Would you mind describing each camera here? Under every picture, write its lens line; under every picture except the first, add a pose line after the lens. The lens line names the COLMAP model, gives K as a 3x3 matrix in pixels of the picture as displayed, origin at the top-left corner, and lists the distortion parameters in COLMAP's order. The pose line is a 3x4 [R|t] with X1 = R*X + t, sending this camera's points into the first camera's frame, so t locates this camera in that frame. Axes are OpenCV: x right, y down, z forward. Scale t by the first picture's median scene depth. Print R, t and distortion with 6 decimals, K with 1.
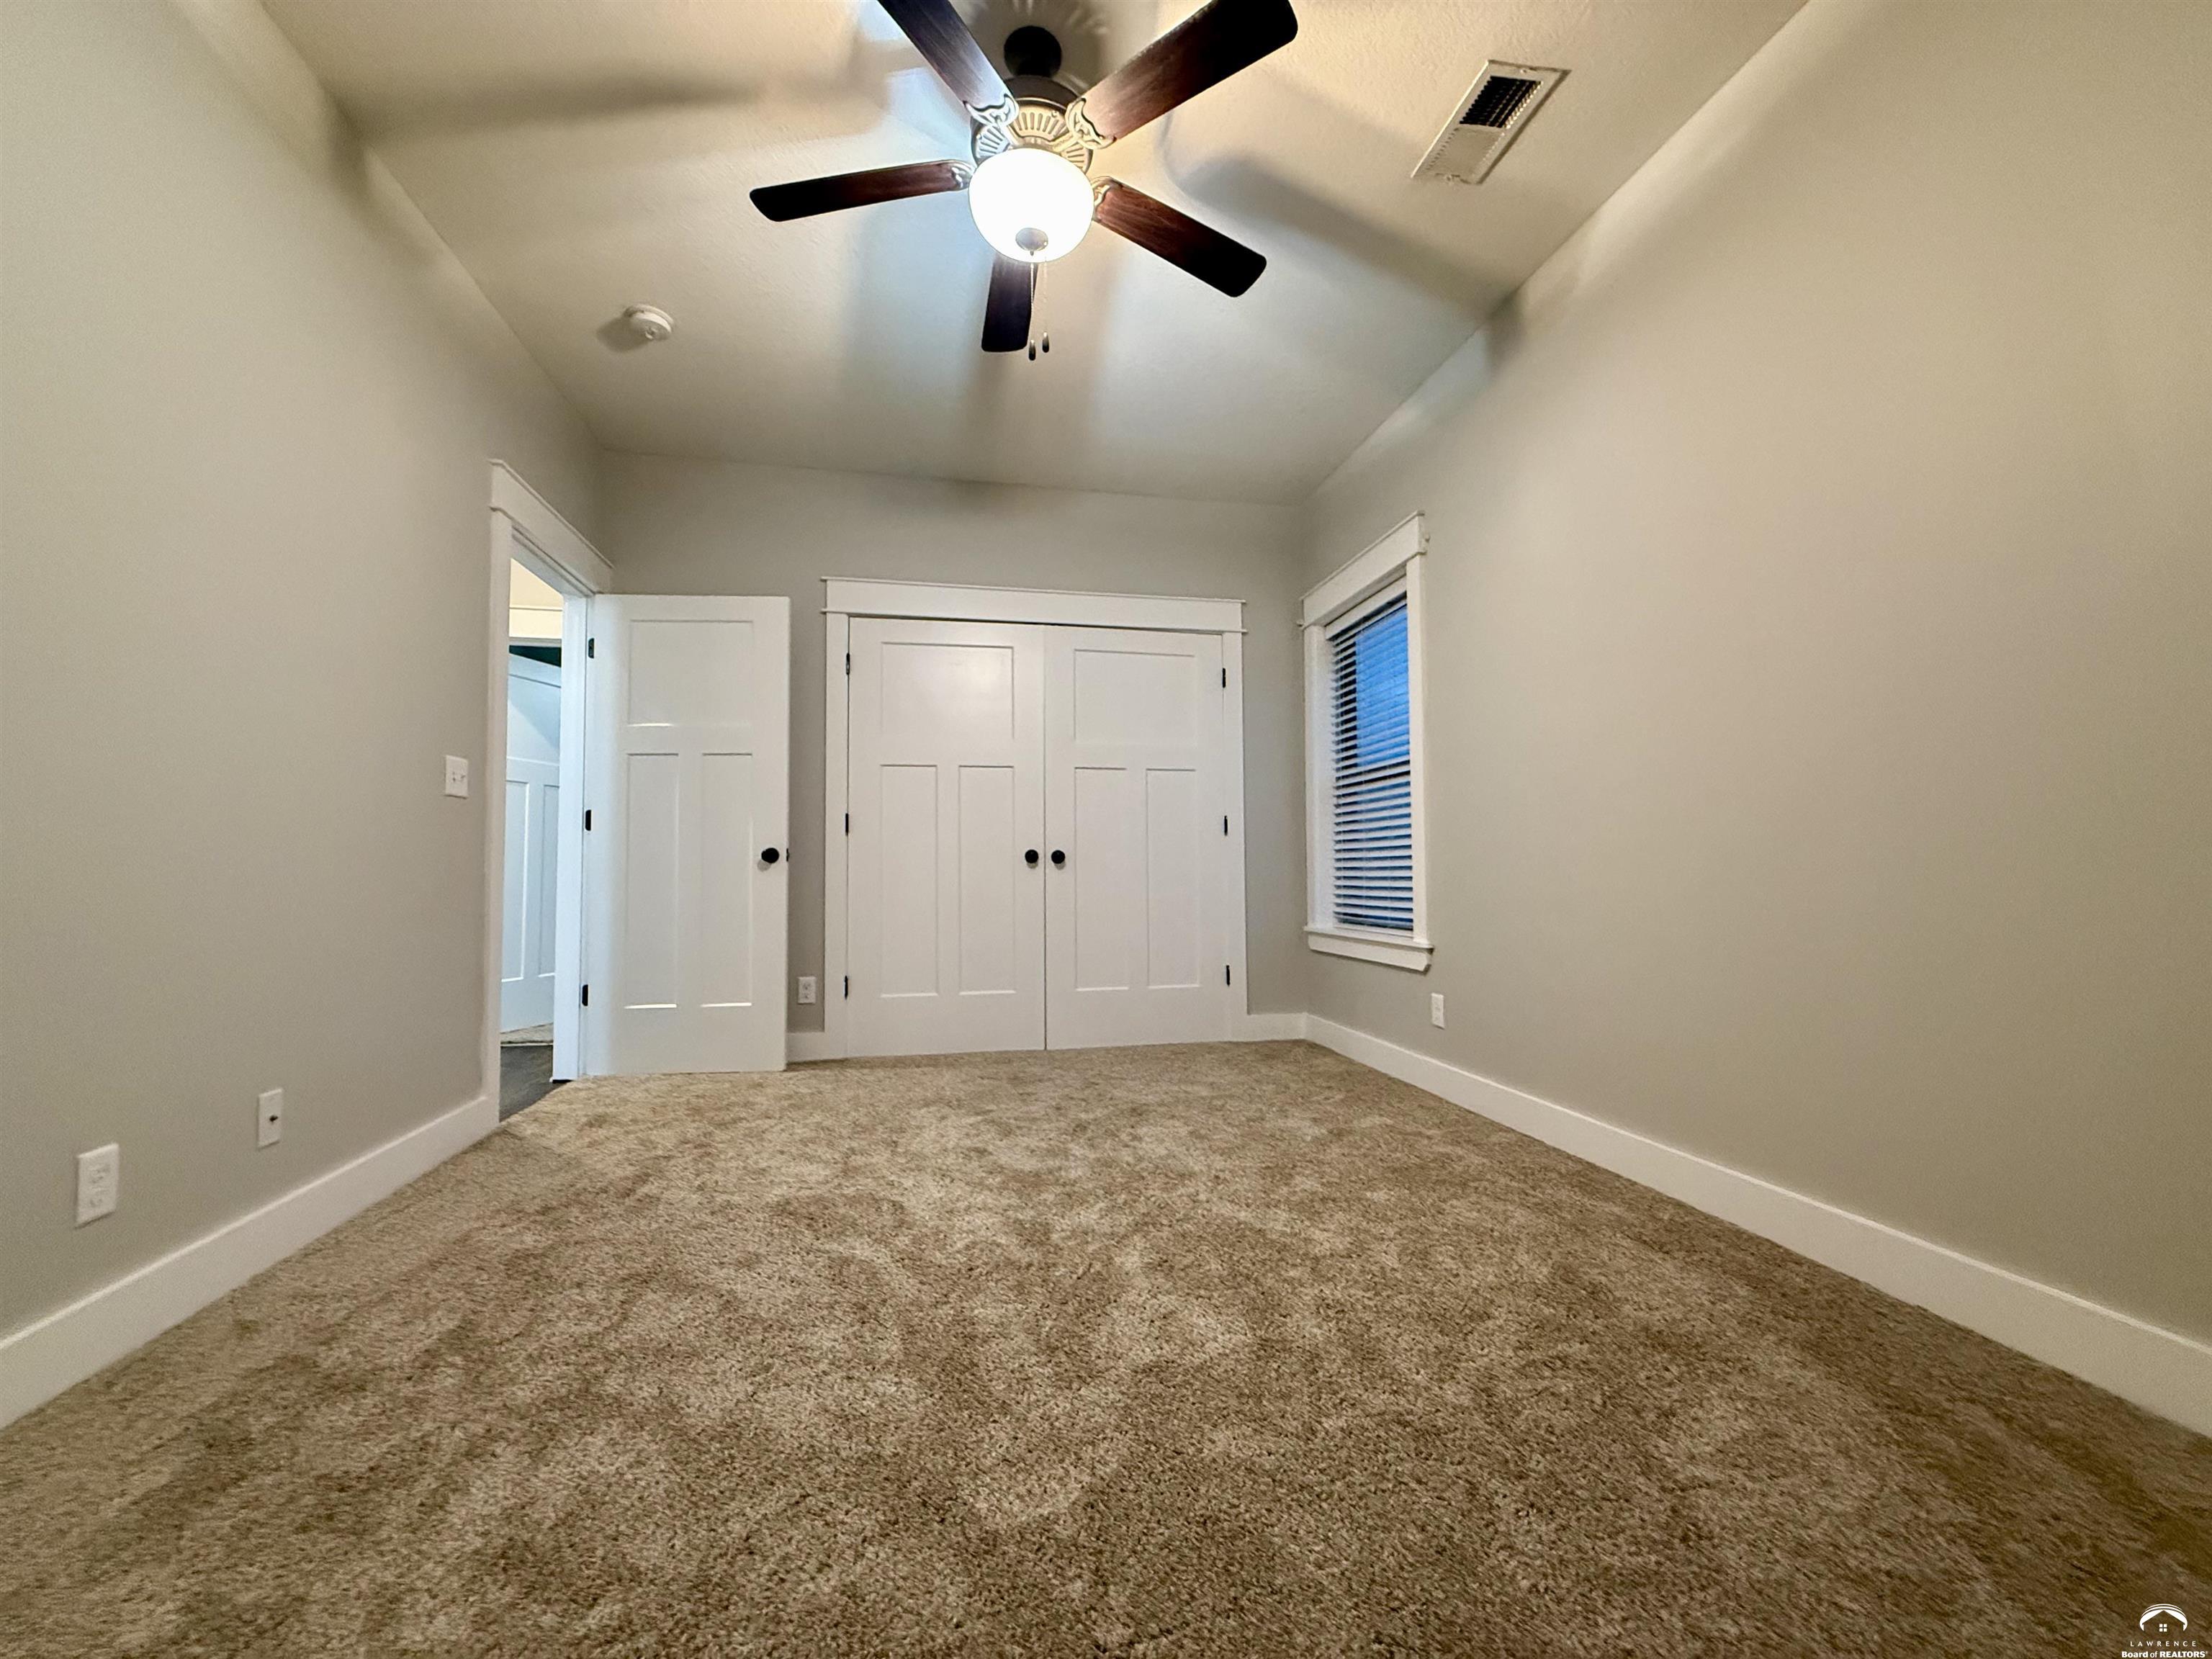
lens RADIAL K [[876.1, 0, 1093.6], [0, 876.1, 838.0], [0, 0, 1]] dist [-0.001591, -0.000063]
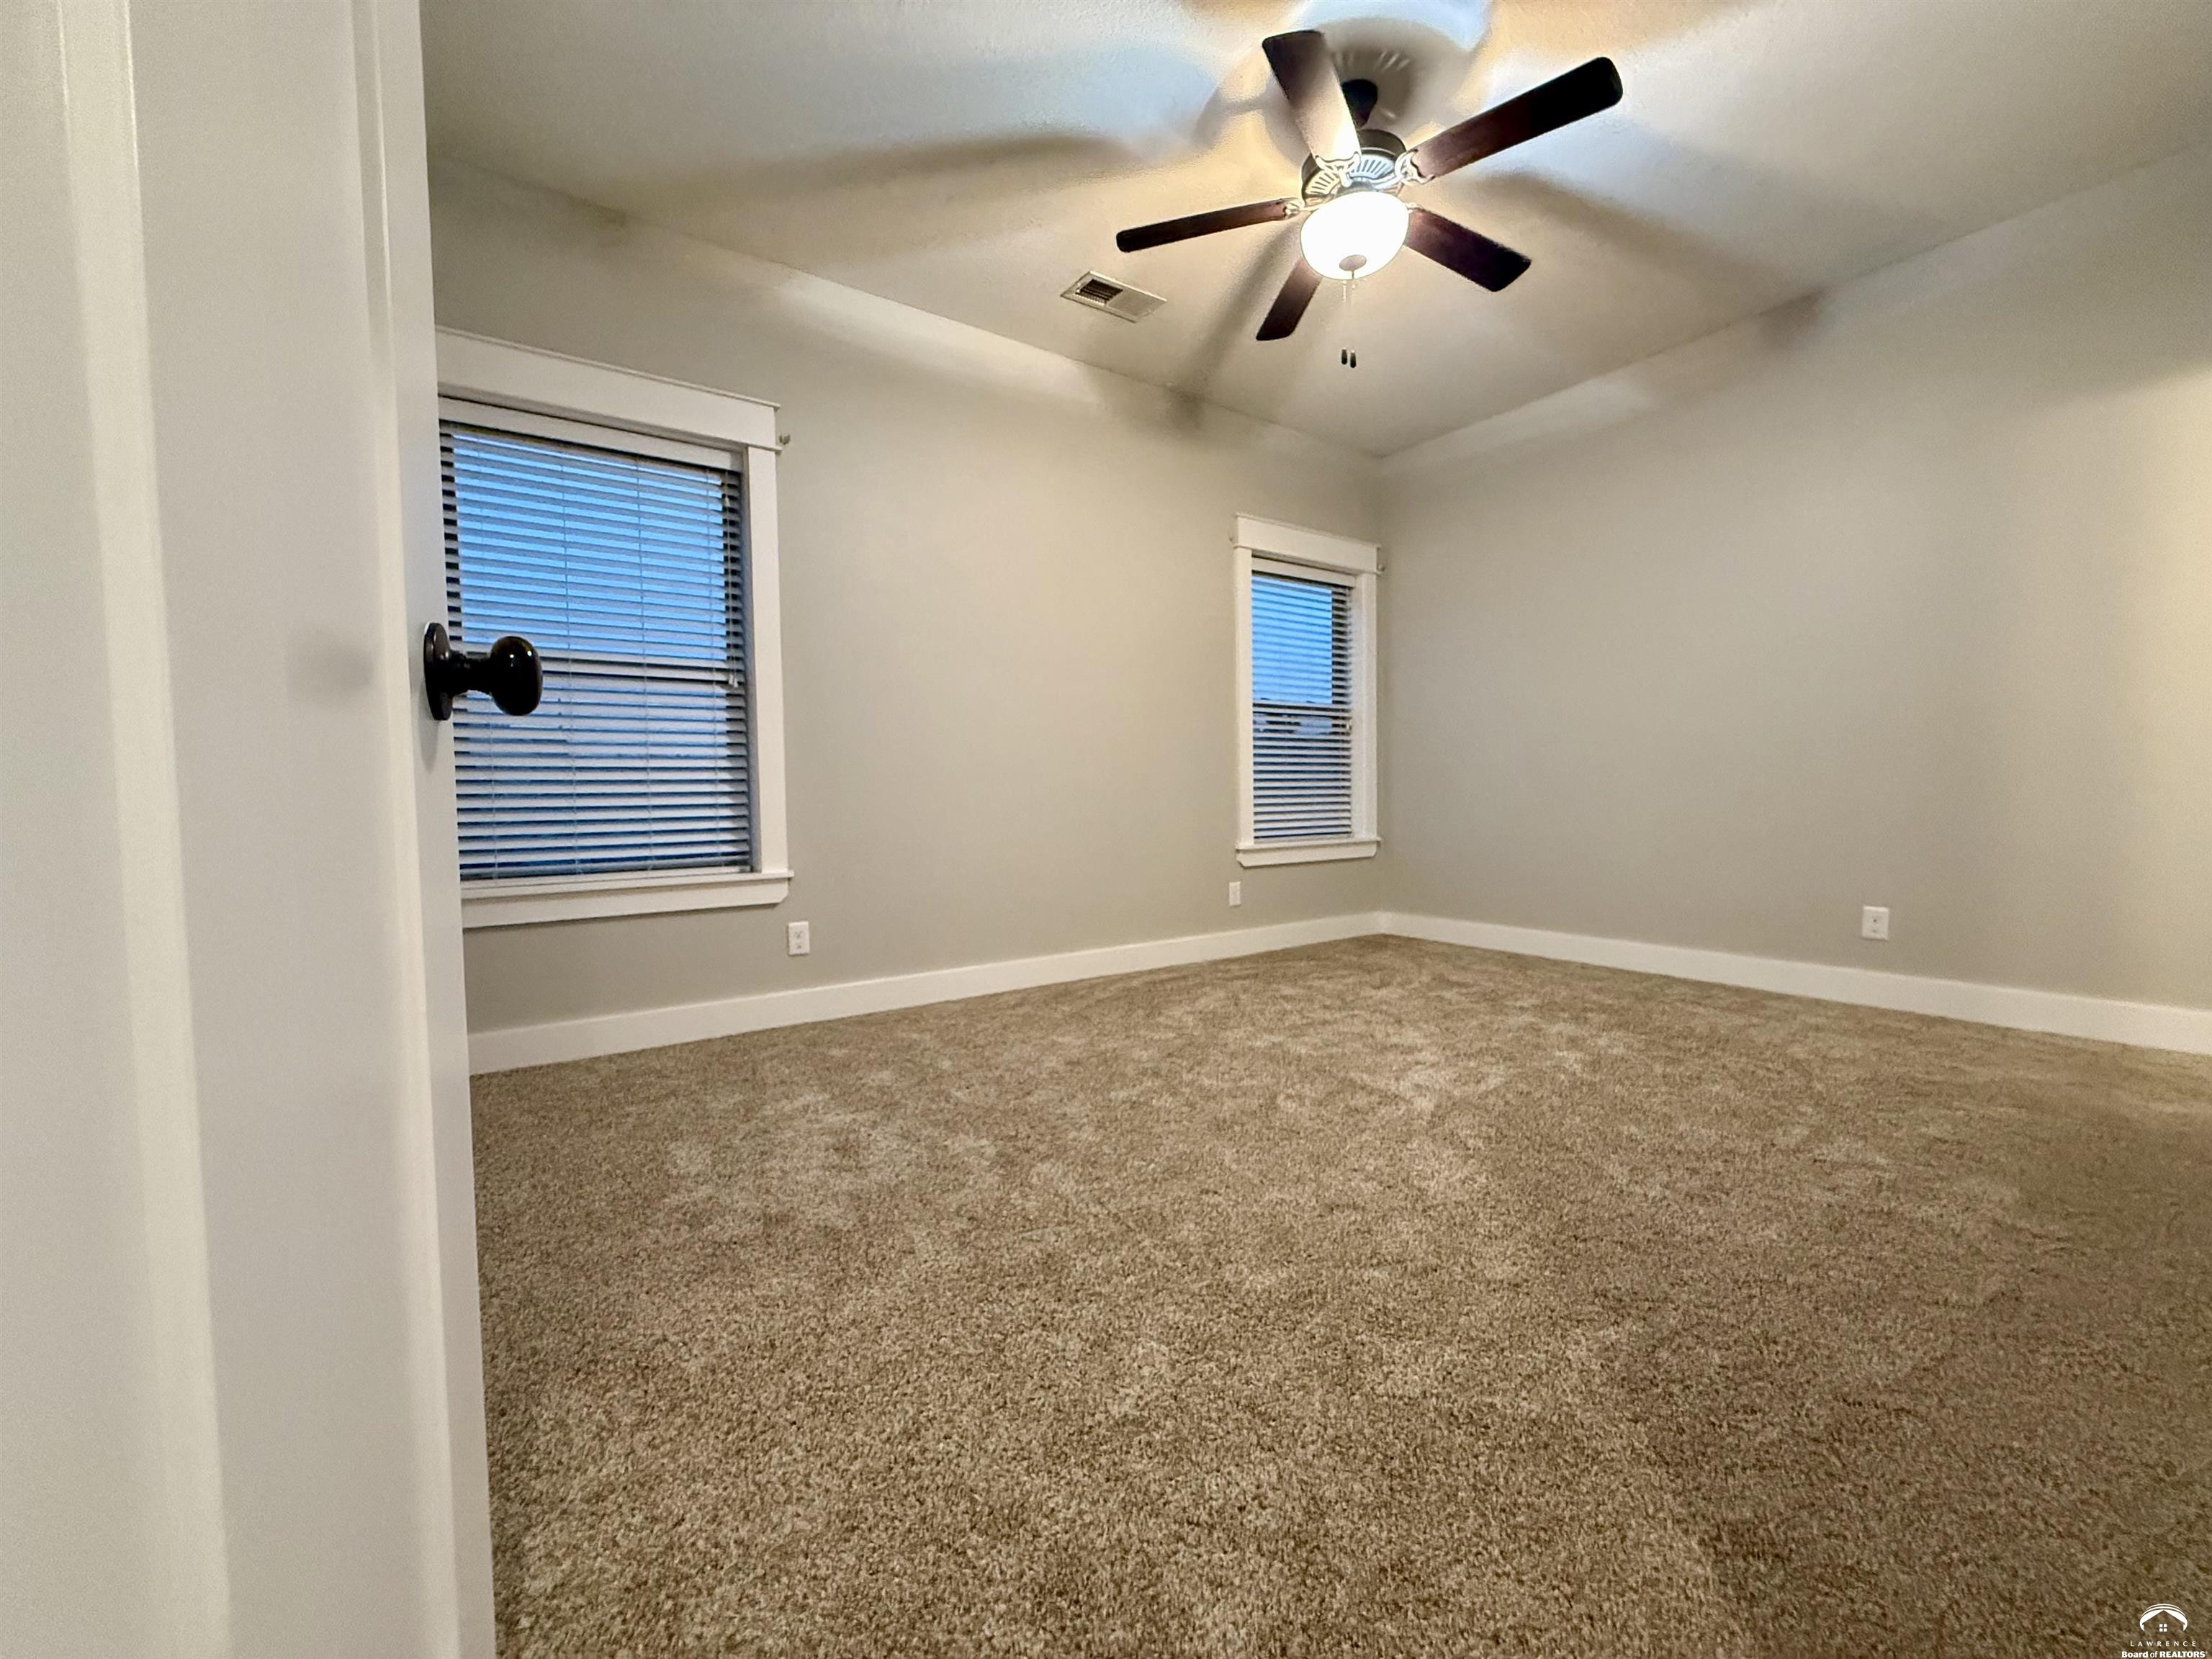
lens RADIAL K [[876.1, 0, 1093.6], [0, 876.1, 838.0], [0, 0, 1]] dist [-0.001591, -0.000063]
pose [[-0.393248, -0.040018, 0.918561, -0.771375], [-0.024036, 0.999158, 0.033239, 0.052556], [-0.919118, -0.009008, -0.393879, 1.310710]]
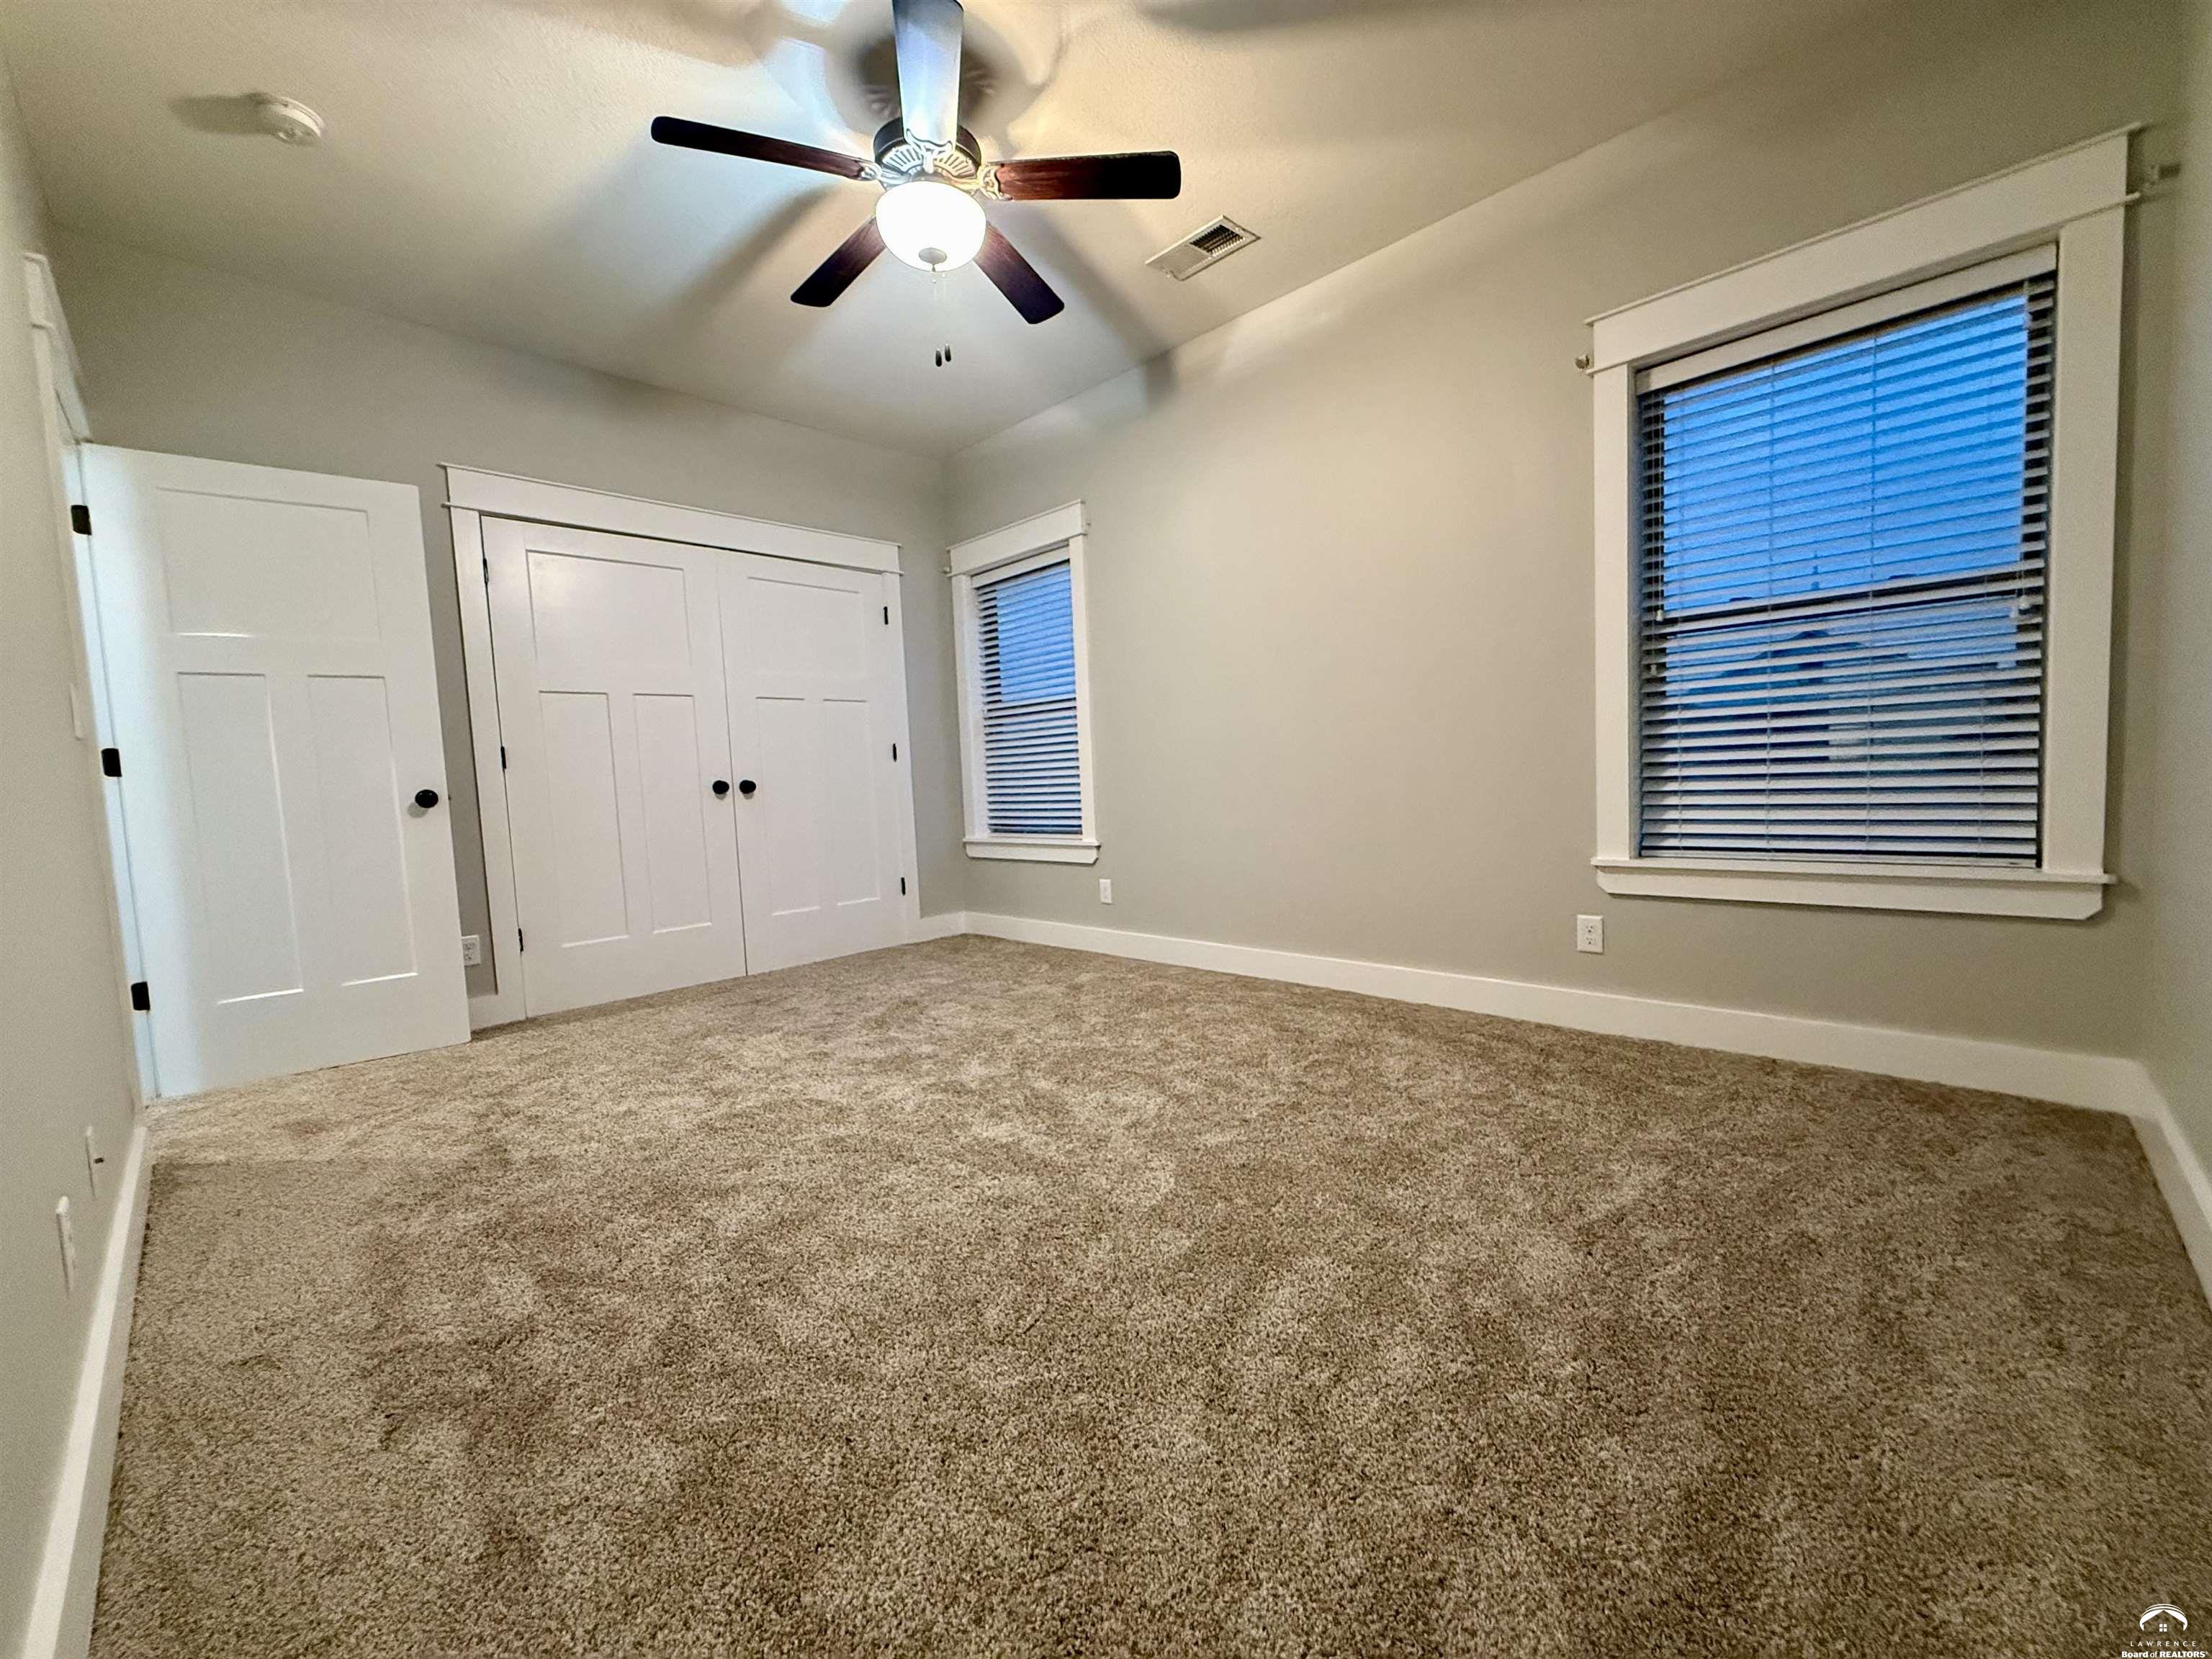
lens RADIAL K [[876.1, 0, 1093.6], [0, 876.1, 838.0], [0, 0, 1]] dist [-0.001591, -0.000063]
pose [[0.826369, -0.071970, 0.558510, -0.432018], [0.018078, 0.994679, 0.101427, -0.022990], [-0.562838, -0.073720, 0.823273, -0.092903]]
